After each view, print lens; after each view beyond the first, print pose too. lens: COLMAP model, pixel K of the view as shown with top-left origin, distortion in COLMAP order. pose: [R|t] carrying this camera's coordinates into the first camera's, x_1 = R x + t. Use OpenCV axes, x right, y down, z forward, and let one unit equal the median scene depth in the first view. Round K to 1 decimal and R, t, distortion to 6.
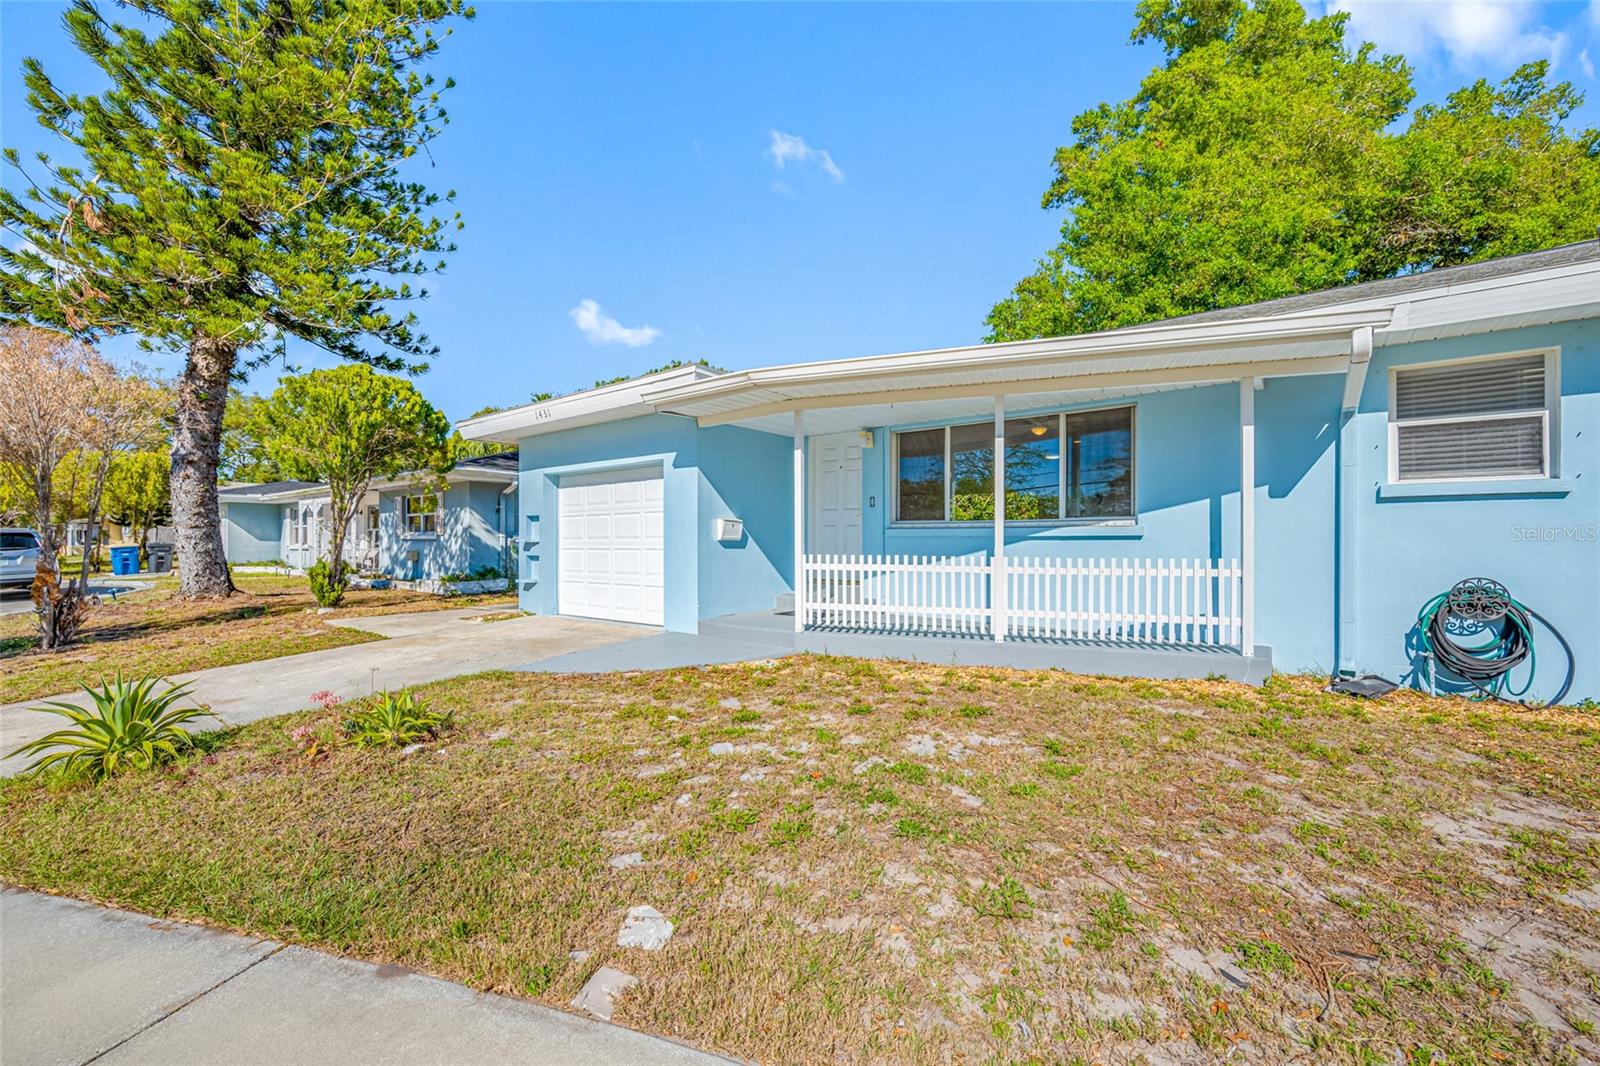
lens RADIAL K [[645.4, 0, 806.8], [0, 645.4, 537.1], [0, 0, 1]] dist [-0.000615, 0.000062]
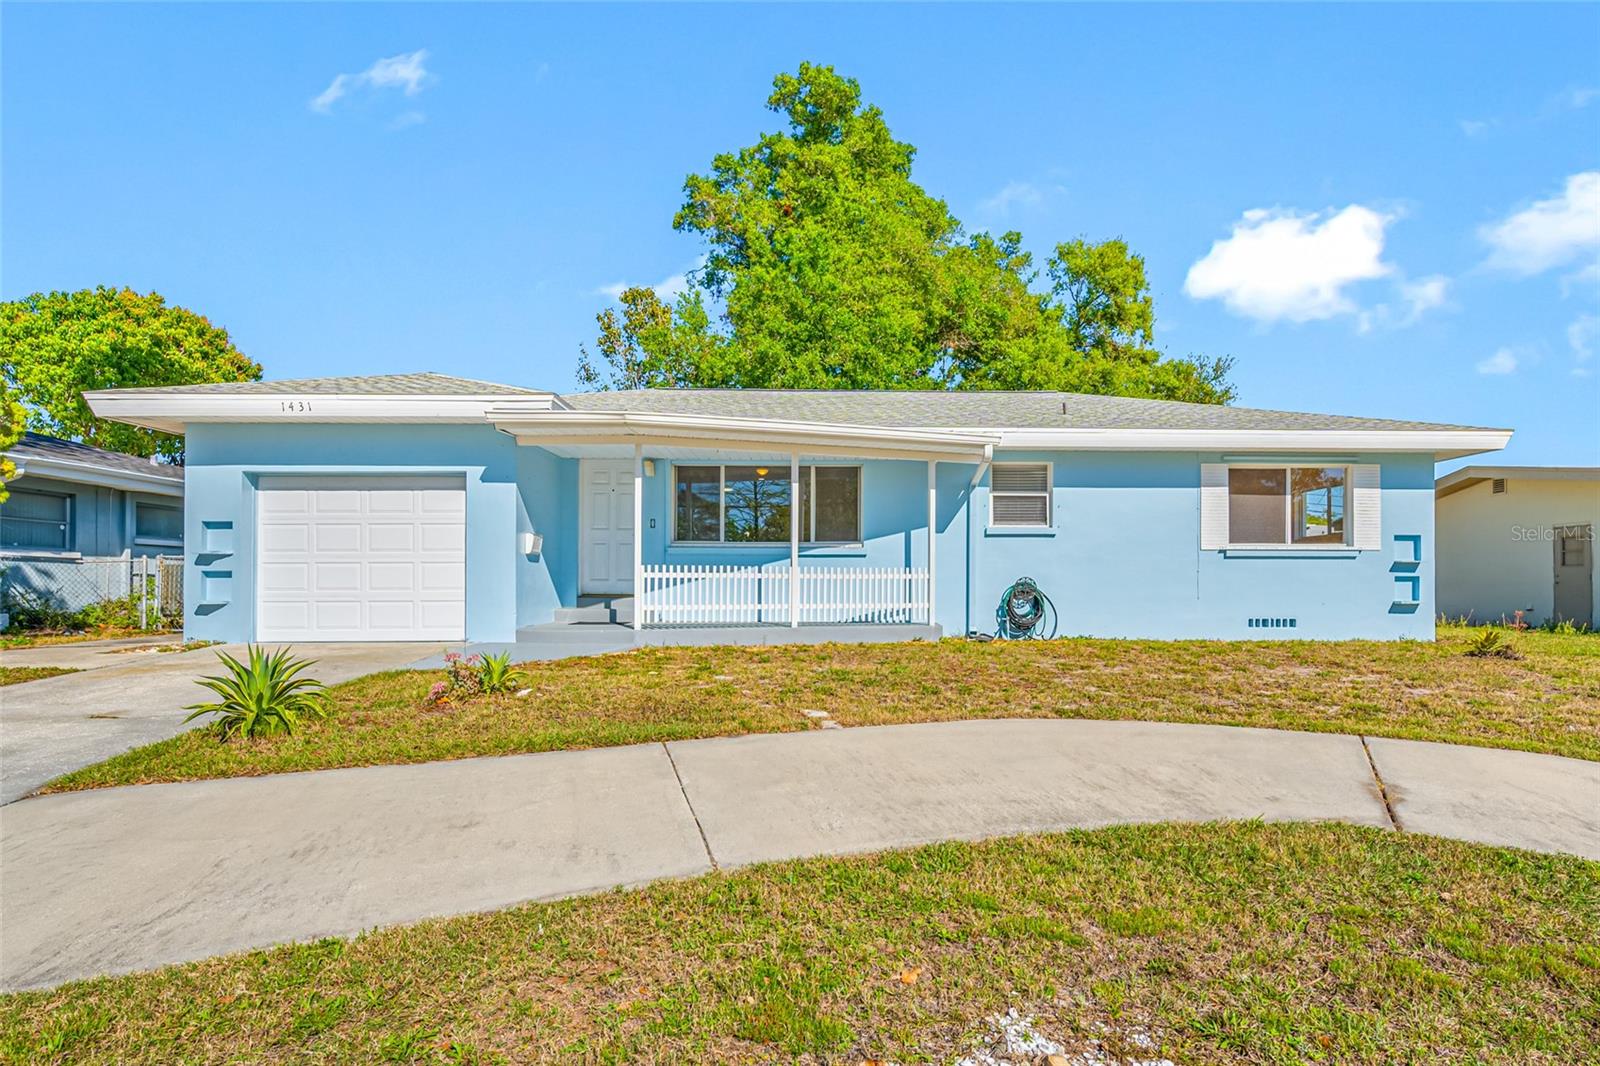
lens RADIAL K [[839.0, 0, 845.5], [0, 839.0, 579.5], [0, 0, 1]] dist [-0.007020, -0.000685]
pose [[0.779818, 0.003233, 0.625998, -0.504225], [-0.005553, 0.999983, 0.001754, 0.035857], [-0.625981, -0.004844, 0.779823, -0.330555]]
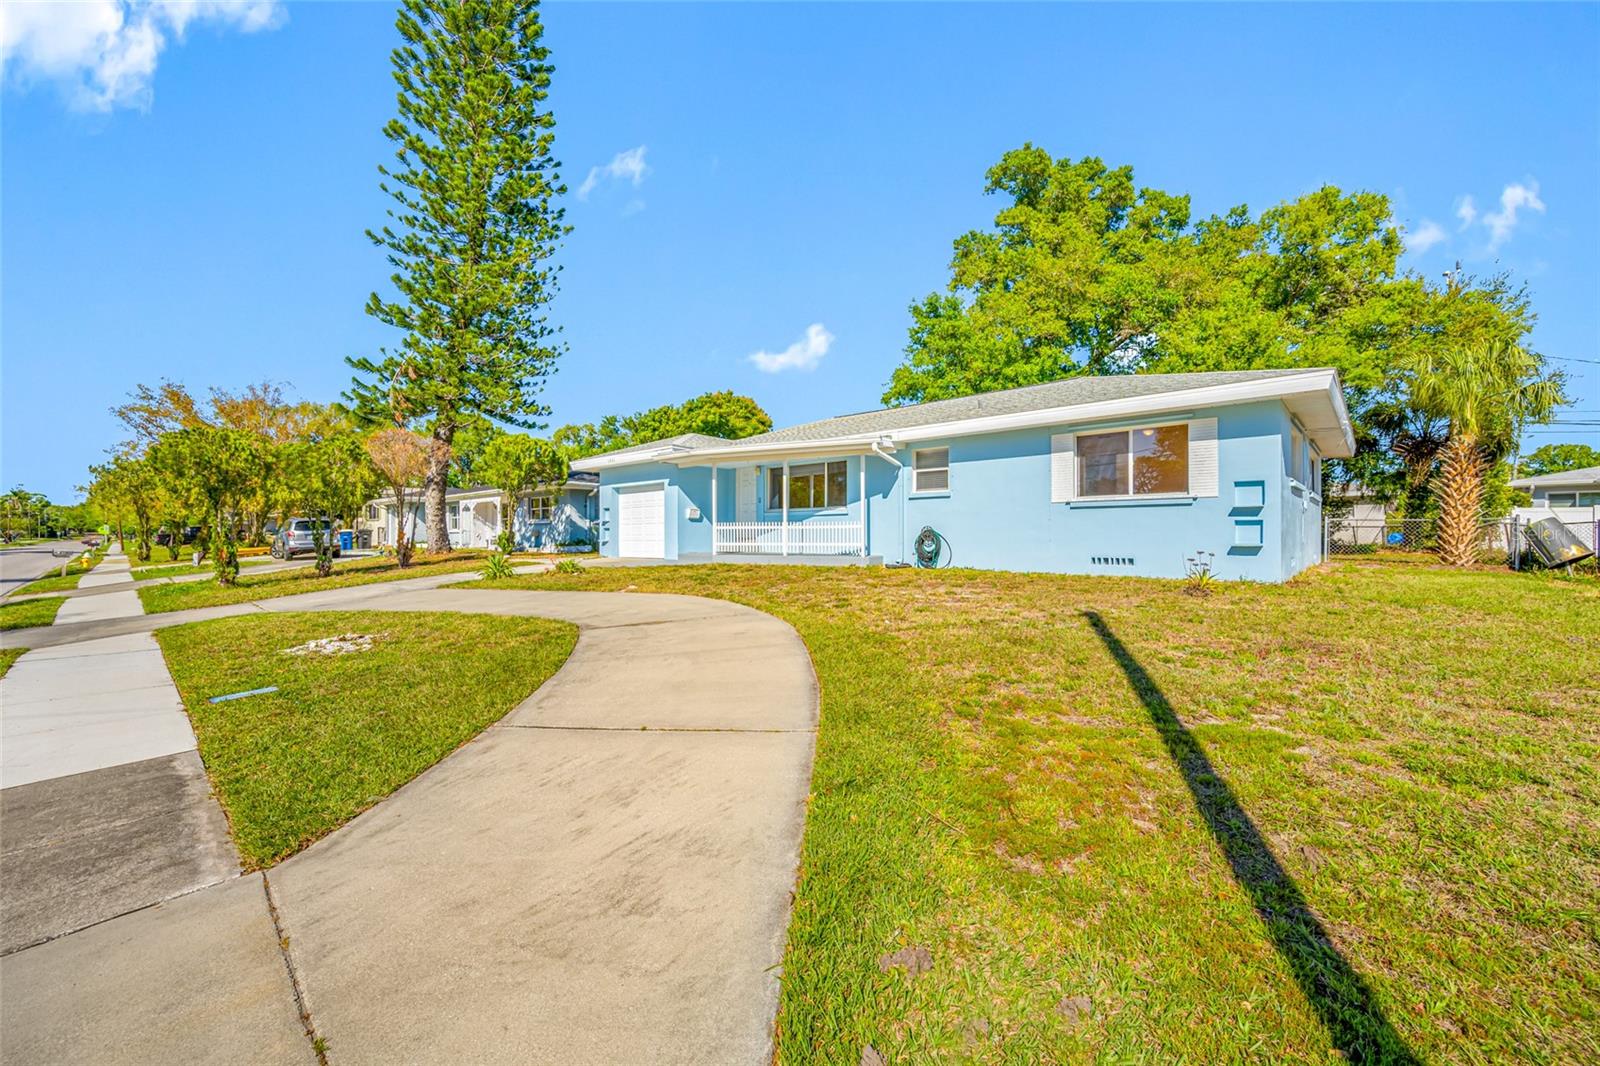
lens RADIAL K [[645.4, 0, 801.4], [0, 645.4, 528.6], [0, 0, 1]] dist [-0.000615, 0.000062]
pose [[0.995281, -0.003521, -0.096969, 0.400056], [0.003031, 0.999982, -0.005206, 0.046129], [0.096985, 0.004887, 0.995274, -1.007604]]
